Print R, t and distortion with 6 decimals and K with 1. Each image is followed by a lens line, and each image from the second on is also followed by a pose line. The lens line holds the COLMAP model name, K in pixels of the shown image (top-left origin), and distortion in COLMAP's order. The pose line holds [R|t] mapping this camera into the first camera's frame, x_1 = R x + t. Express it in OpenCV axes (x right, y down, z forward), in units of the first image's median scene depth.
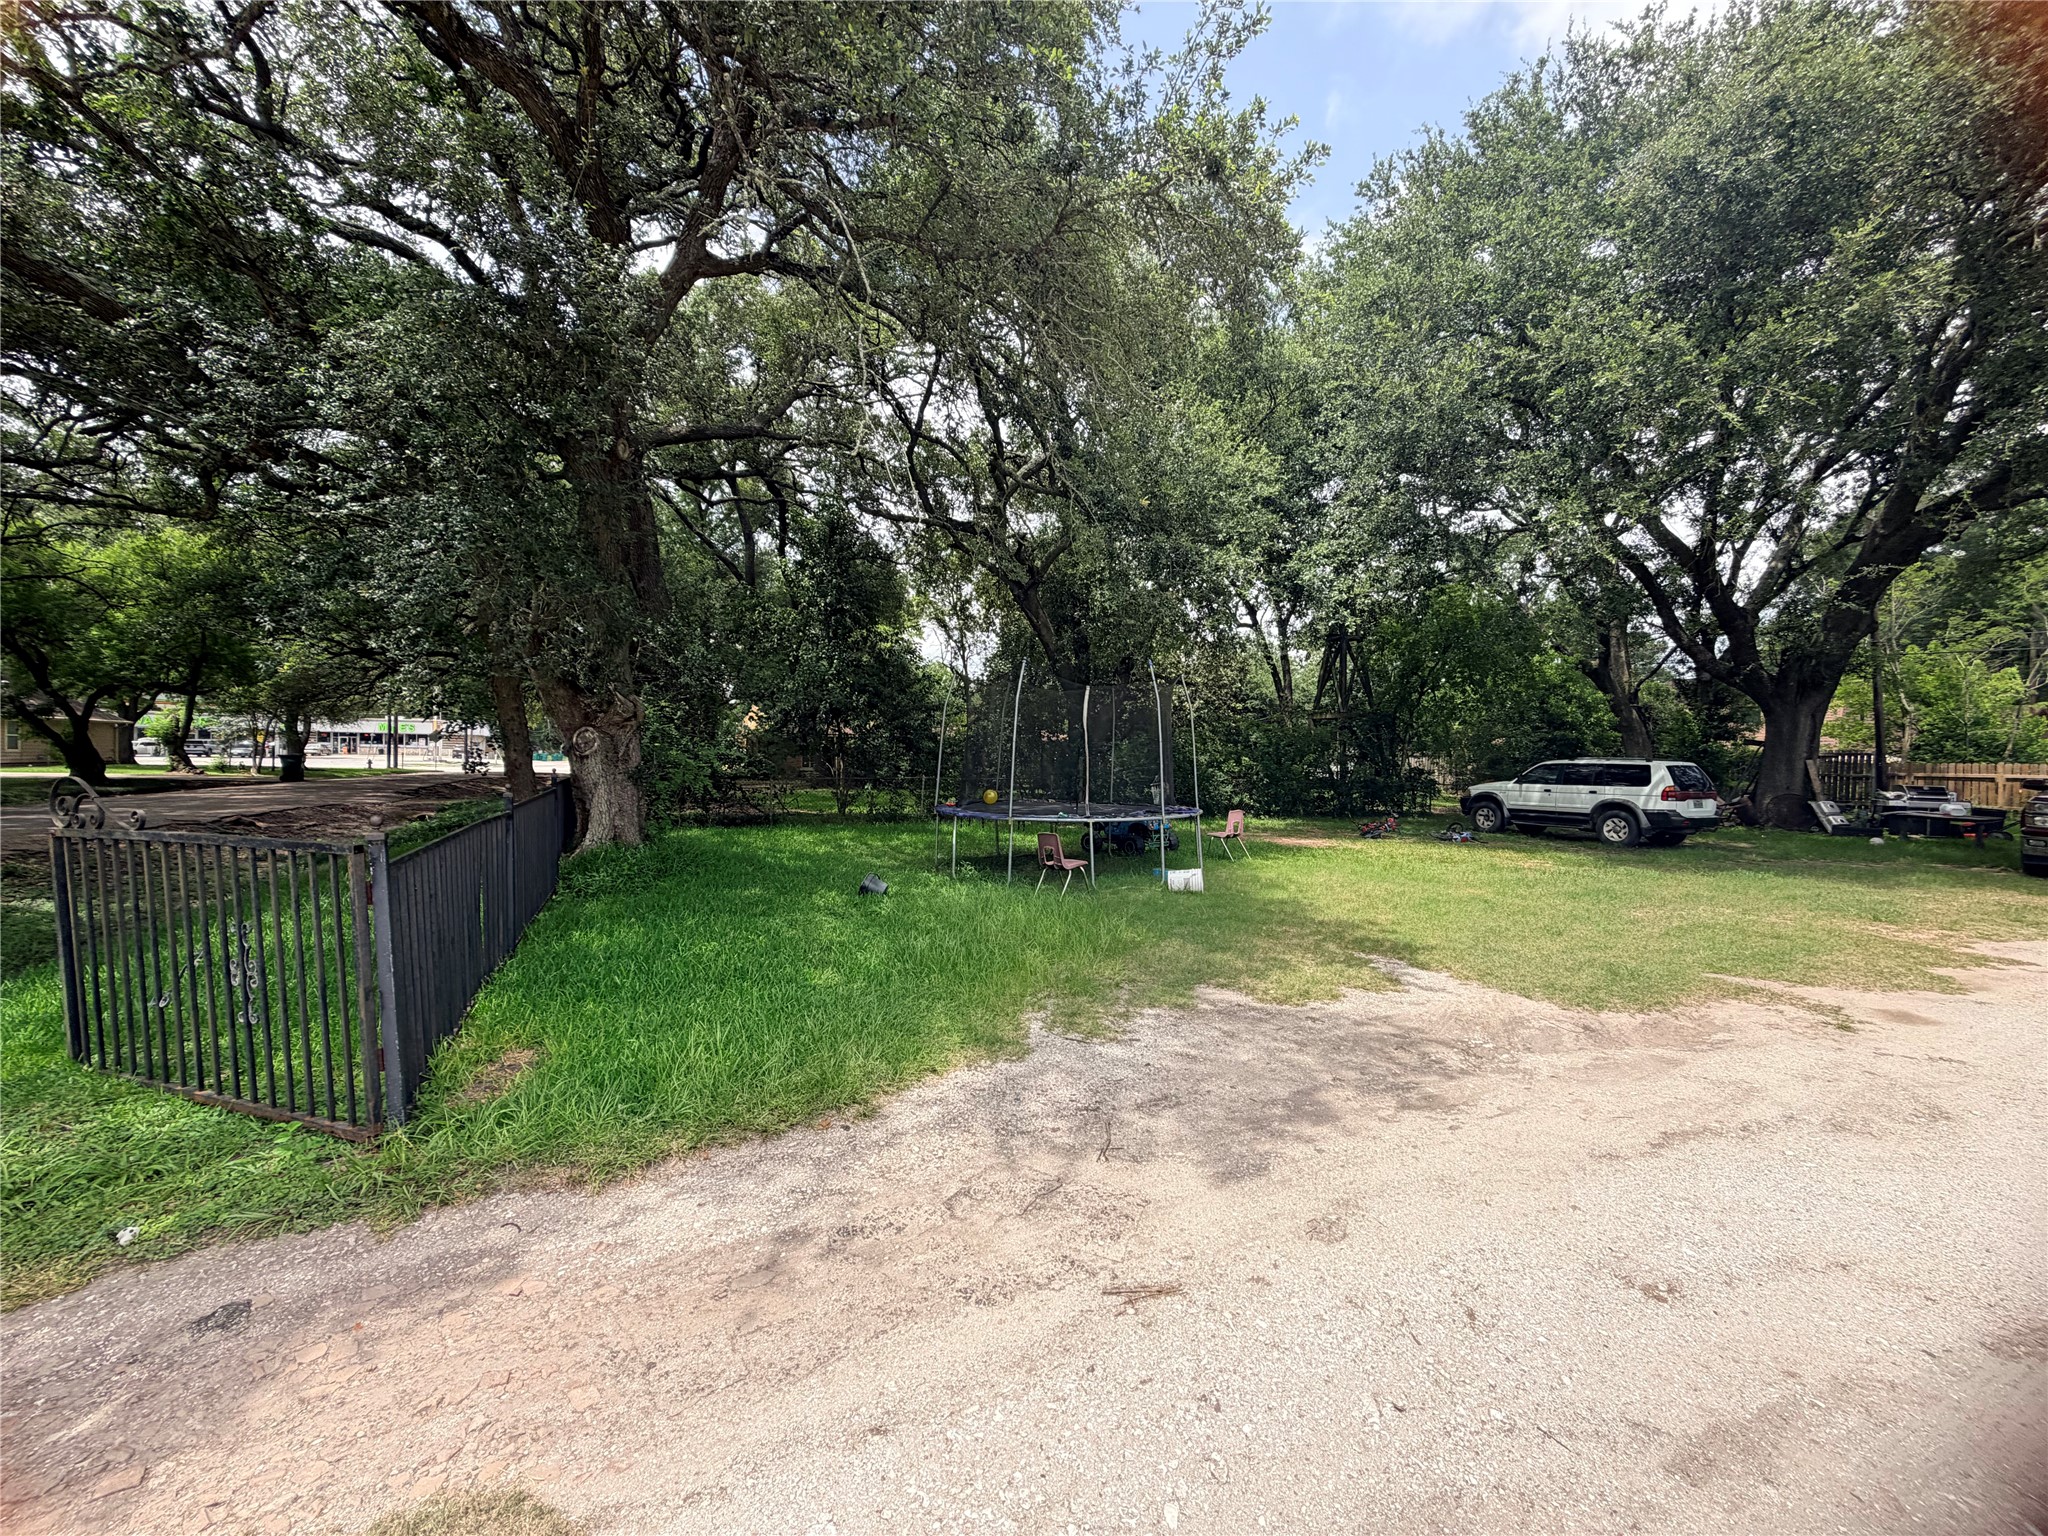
lens RADIAL K [[810.9, 0, 1017.6], [0, 810.9, 769.9], [0, 0, 1]] dist [-0.000485, -0.000076]
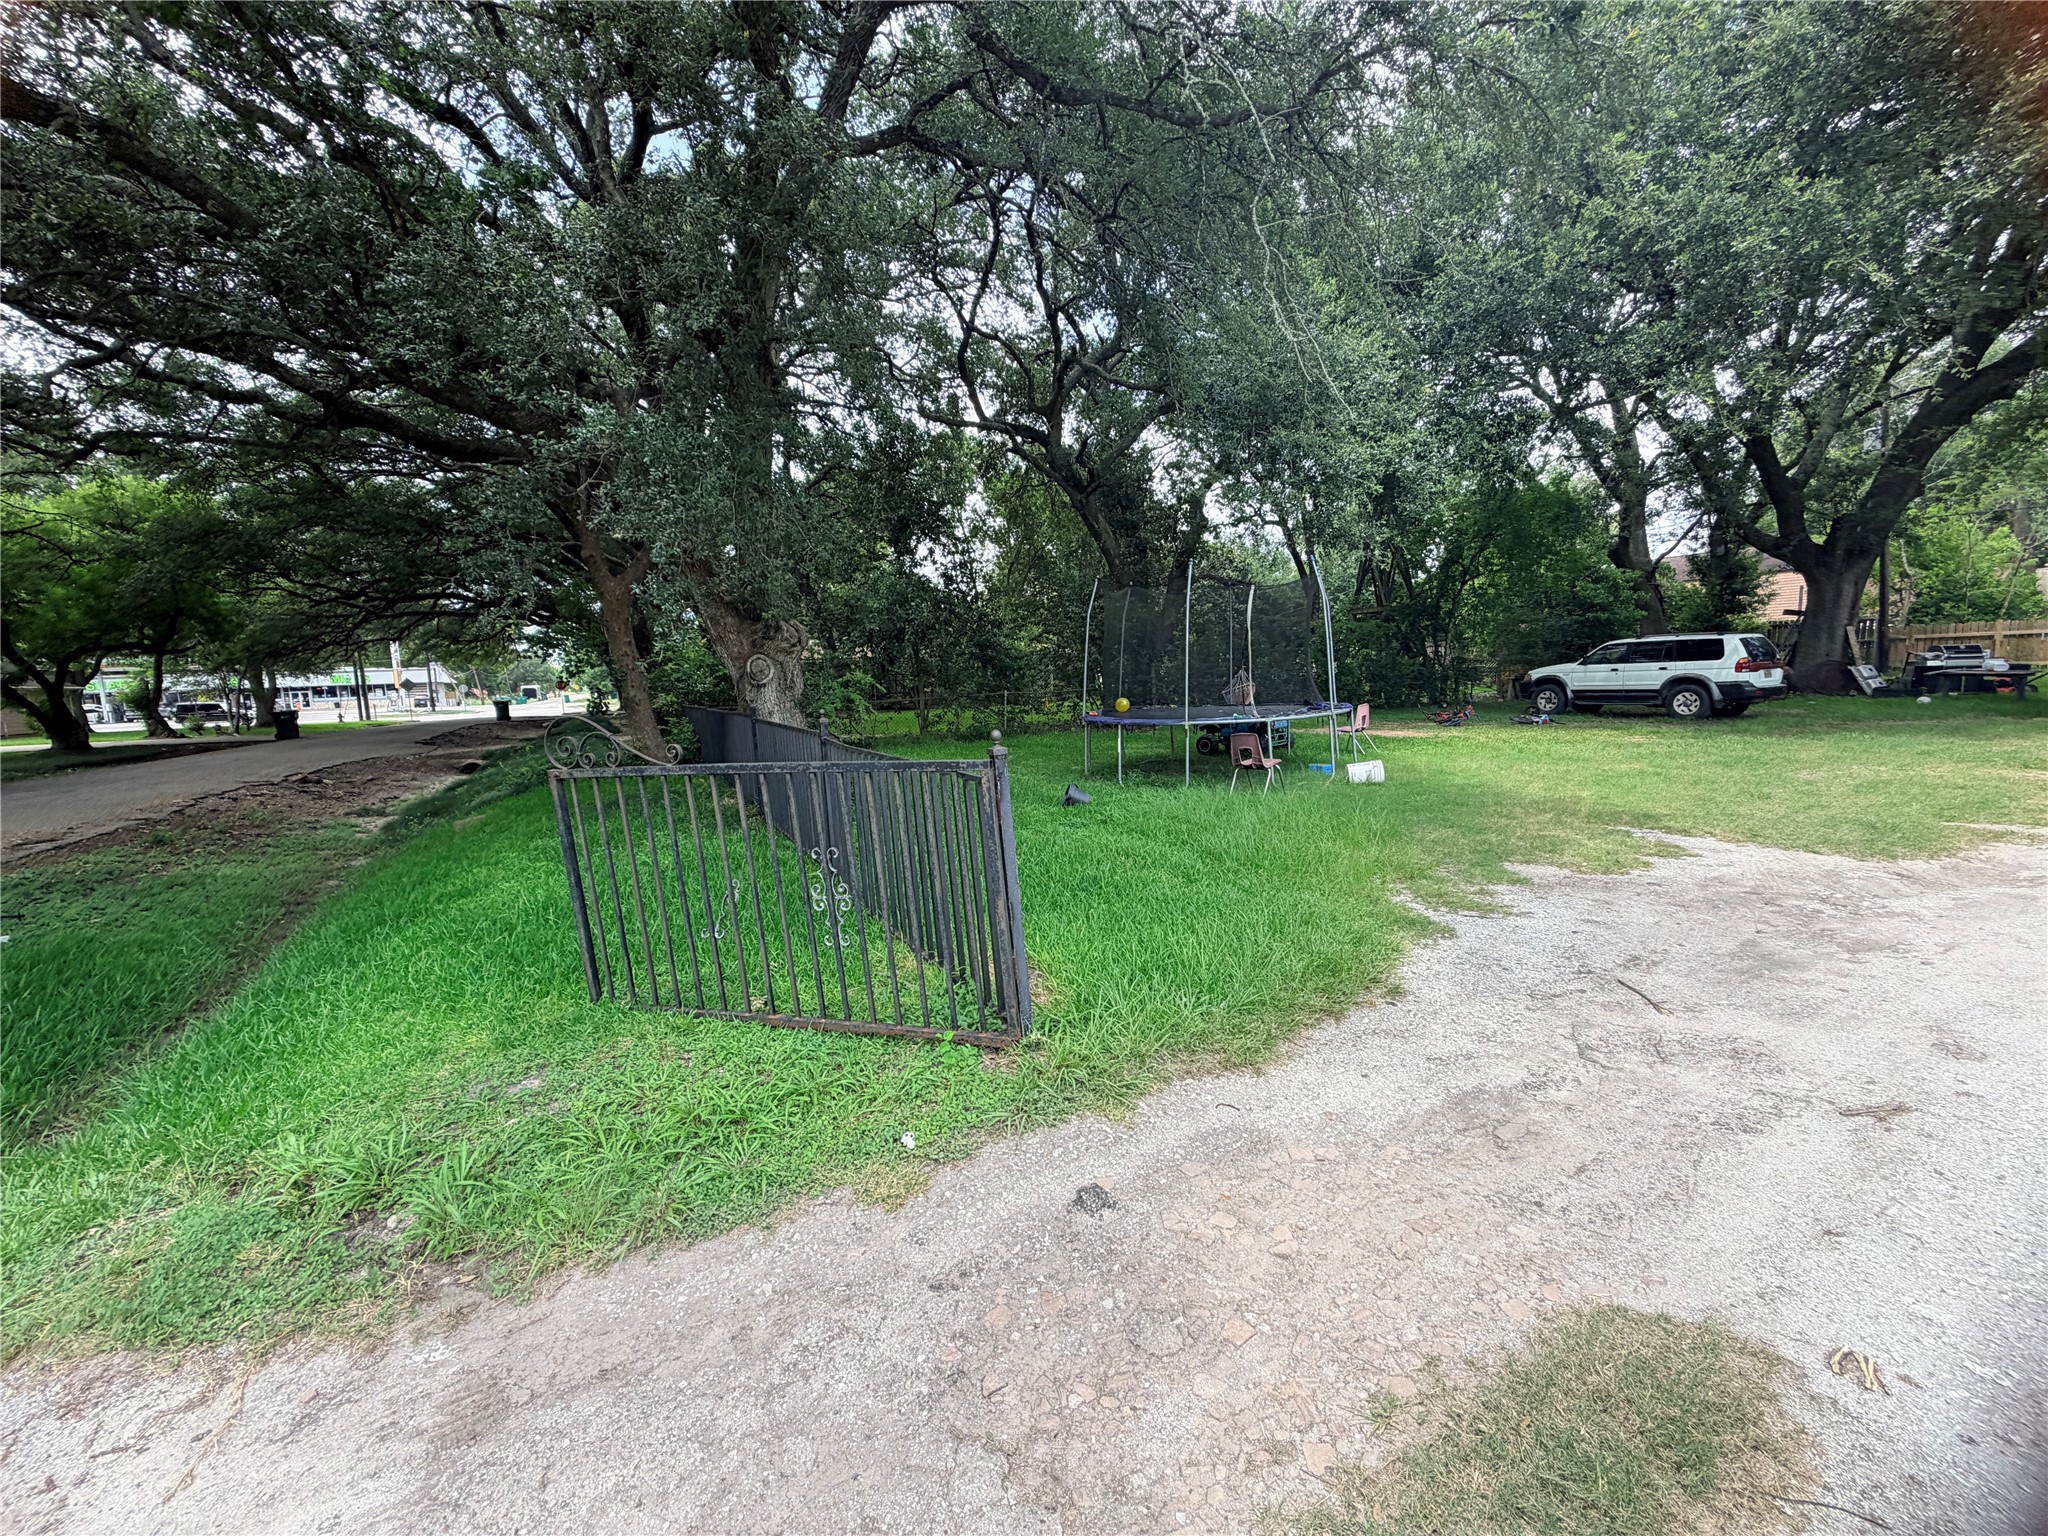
lens RADIAL K [[810.9, 0, 1017.6], [0, 810.9, 769.9], [0, 0, 1]] dist [-0.000485, -0.000076]
pose [[0.997319, -0.062076, 0.038750, -0.156086], [0.057734, 0.992839, 0.104583, 0.000325], [-0.044964, -0.102066, 0.993761, 0.001217]]
